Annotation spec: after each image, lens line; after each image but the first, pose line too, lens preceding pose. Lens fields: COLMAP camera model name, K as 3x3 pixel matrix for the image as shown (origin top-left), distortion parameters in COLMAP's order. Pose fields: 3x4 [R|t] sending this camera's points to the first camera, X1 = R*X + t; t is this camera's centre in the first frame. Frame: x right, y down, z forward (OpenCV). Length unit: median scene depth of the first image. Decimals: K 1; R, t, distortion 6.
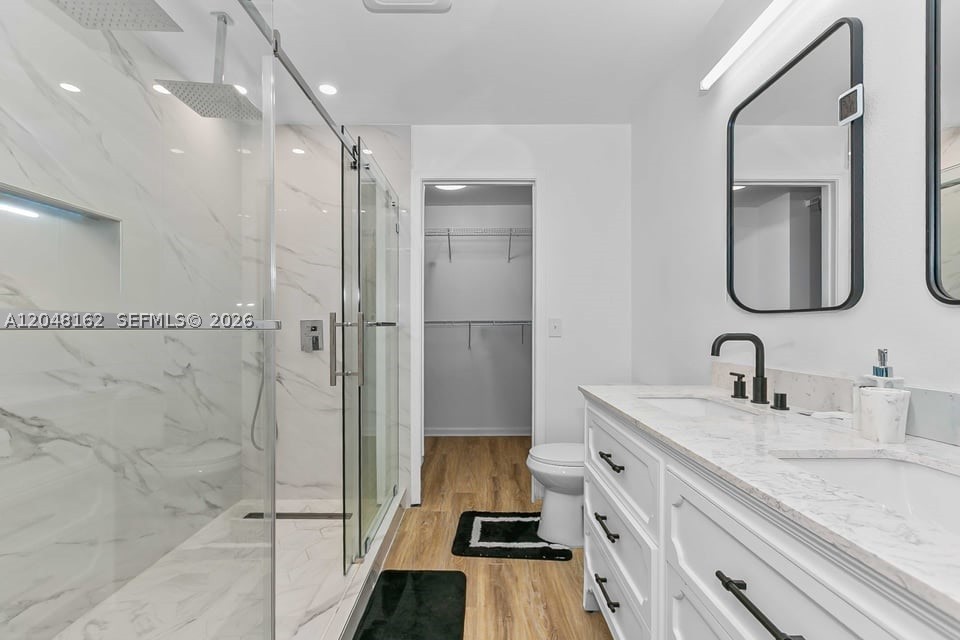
lens RADIAL K [[430.1, 0, 480.4], [0, 430.1, 323.7], [0, 0, 1]] dist [0.000120, -0.000591]
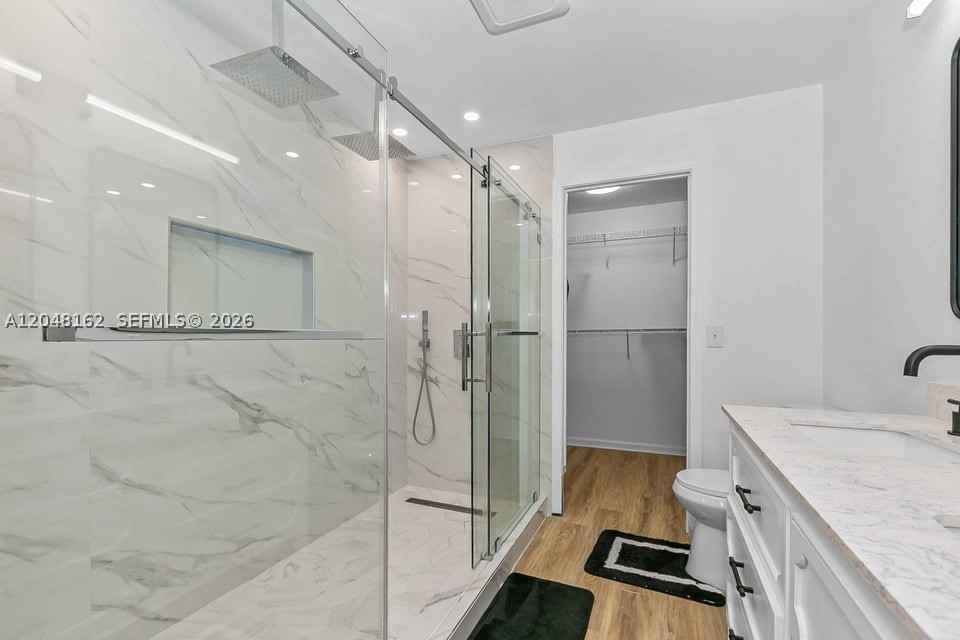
lens RADIAL K [[425.7, 0, 484.5], [0, 425.7, 331.7], [0, 0, 1]] dist [0.001684, -0.000104]
pose [[0.922491, -0.004659, -0.385991, 0.108203], [0.004135, 0.999989, -0.002190, -0.001173], [0.385997, 0.000424, 0.922500, 0.031607]]
